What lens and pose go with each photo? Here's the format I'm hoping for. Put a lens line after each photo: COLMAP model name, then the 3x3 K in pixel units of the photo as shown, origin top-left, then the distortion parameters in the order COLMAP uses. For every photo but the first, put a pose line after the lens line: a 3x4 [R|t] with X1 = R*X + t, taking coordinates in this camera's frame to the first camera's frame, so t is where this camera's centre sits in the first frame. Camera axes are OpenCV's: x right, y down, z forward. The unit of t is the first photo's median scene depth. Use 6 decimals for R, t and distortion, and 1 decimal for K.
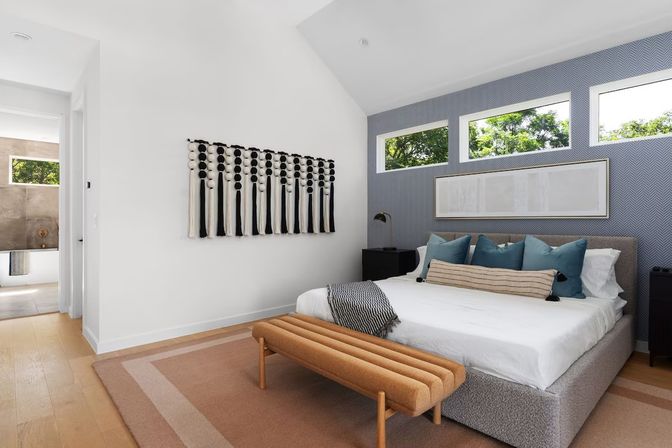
lens RADIAL K [[352.7, 0, 336.9], [0, 352.7, 225.1], [0, 0, 1]] dist [0.000600, 0.000036]
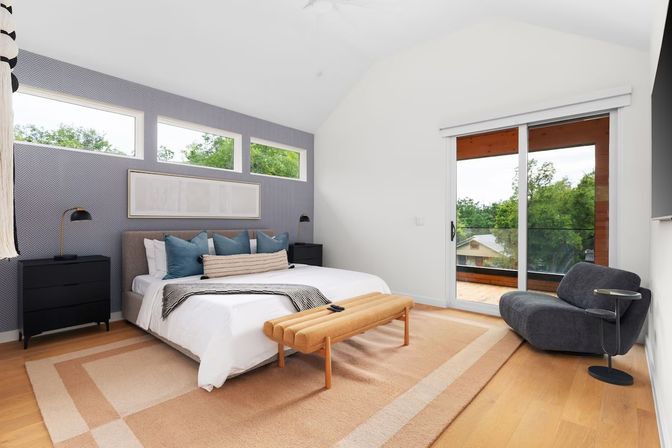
lens RADIAL K [[320.1, 0, 337.3], [0, 320.1, 222.7], [0, 0, 1]] dist [-0.003190, 0.000308]
pose [[-0.073935, -0.003253, 0.997258, -0.622422], [-0.002837, 0.999991, 0.003051, -0.006765], [-0.997259, -0.002603, -0.073943, 0.602924]]
